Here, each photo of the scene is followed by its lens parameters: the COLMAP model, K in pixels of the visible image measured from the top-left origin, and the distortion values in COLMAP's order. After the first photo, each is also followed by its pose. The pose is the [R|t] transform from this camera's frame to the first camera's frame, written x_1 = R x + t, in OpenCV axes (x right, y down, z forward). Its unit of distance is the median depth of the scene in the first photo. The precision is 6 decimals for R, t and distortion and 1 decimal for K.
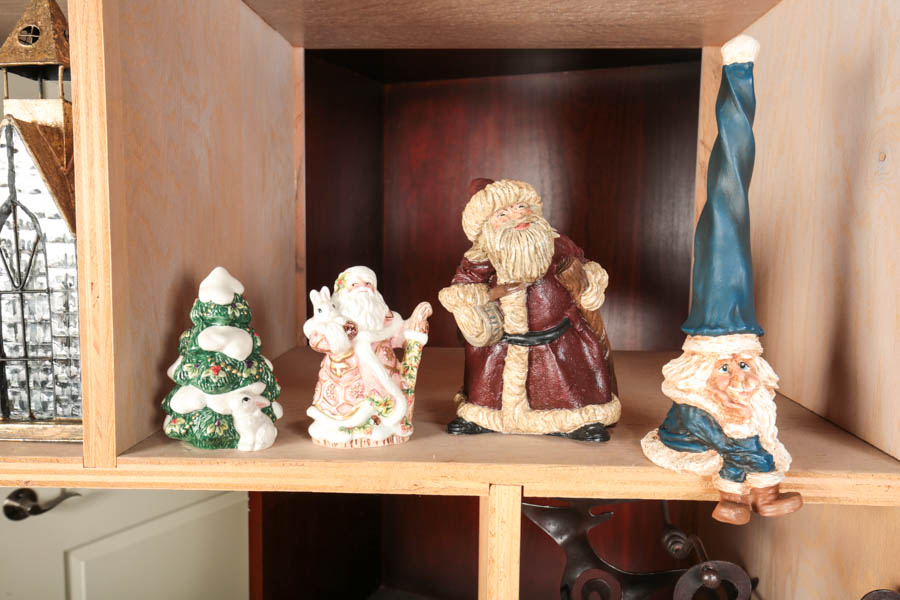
lens RADIAL K [[800.6, 0, 450.0], [0, 800.6, 300.0], [0, 0, 1]] dist [0.007670, 0.004539]
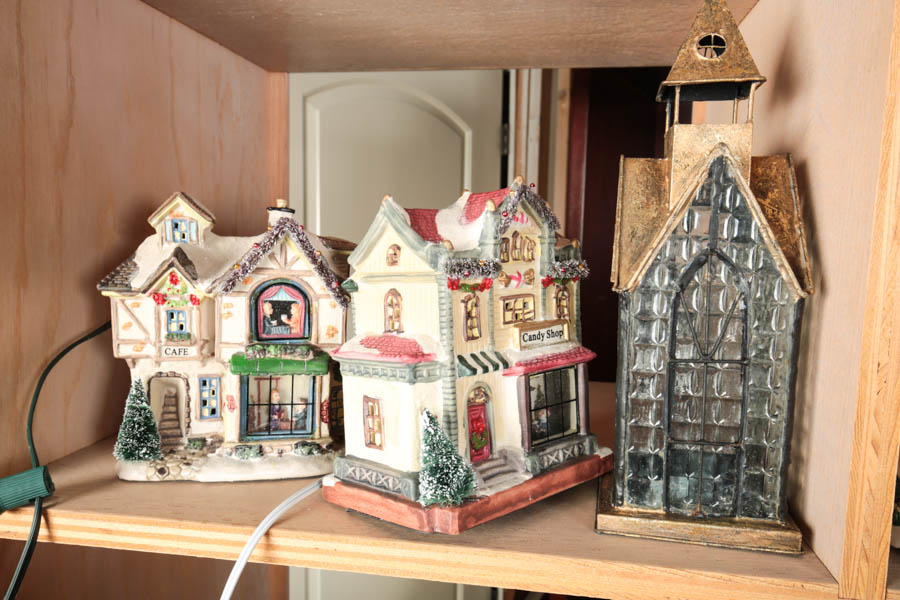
lens RADIAL K [[680.4, 0, 450.0], [0, 680.4, 300.0], [0, 0, 1]] dist [0.025238, 0.000648]
pose [[0.994511, 0.025679, -0.101433, -0.718379], [-0.025576, 0.999670, 0.002312, -0.066405], [0.101458, 0.000295, 0.994840, 0.281423]]
